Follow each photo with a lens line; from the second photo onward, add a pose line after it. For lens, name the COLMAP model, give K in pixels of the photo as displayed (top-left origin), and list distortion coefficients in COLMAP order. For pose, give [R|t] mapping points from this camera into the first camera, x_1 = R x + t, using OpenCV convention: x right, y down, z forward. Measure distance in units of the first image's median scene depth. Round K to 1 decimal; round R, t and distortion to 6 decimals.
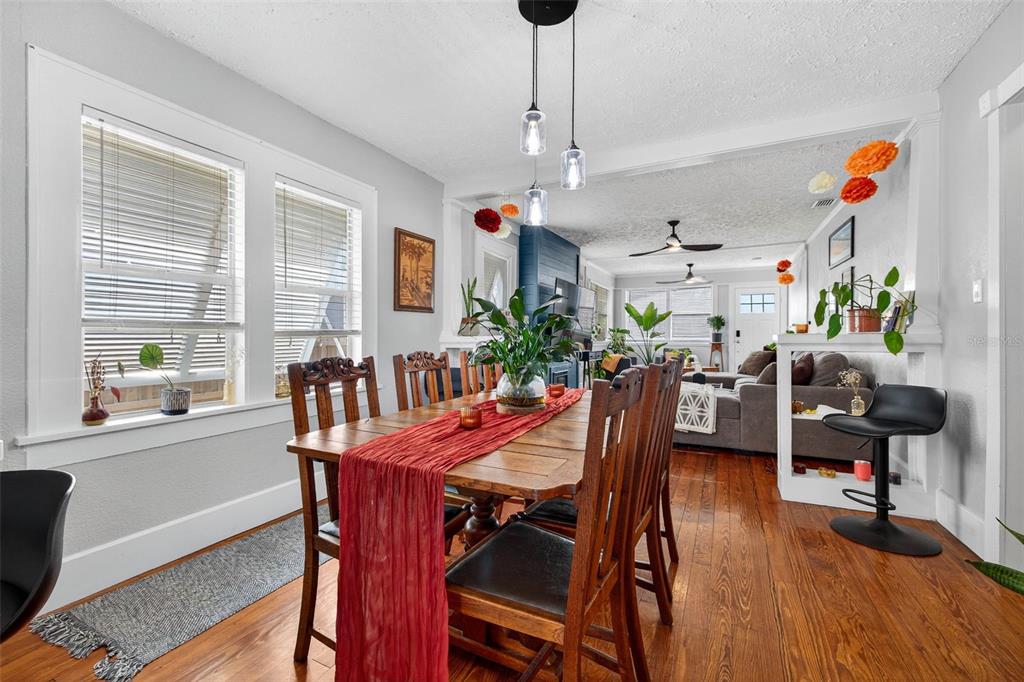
lens RADIAL K [[439.1, 0, 510.1], [0, 439.1, 338.0], [0, 0, 1]] dist [0.004937, -0.001077]
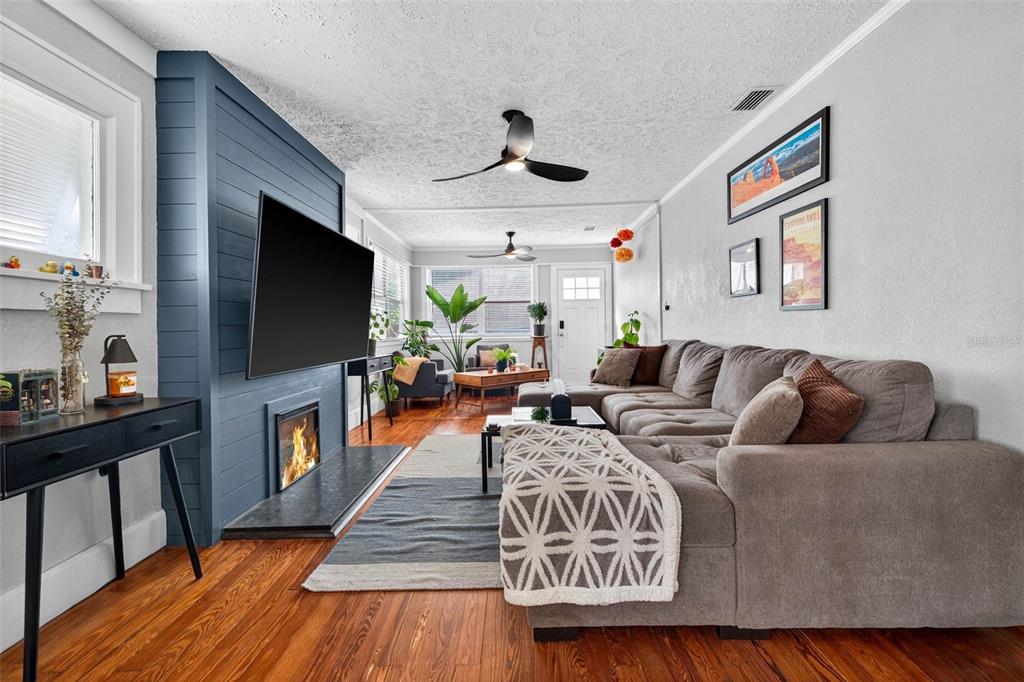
lens RADIAL K [[439.1, 0, 514.5], [0, 439.1, 332.2], [0, 0, 1]] dist [0.004937, -0.001077]
pose [[0.899019, -0.020641, 0.437423, 0.078844], [0.020924, 0.999772, 0.004174, -0.001389], [-0.437409, 0.005400, 0.899246, 0.302186]]
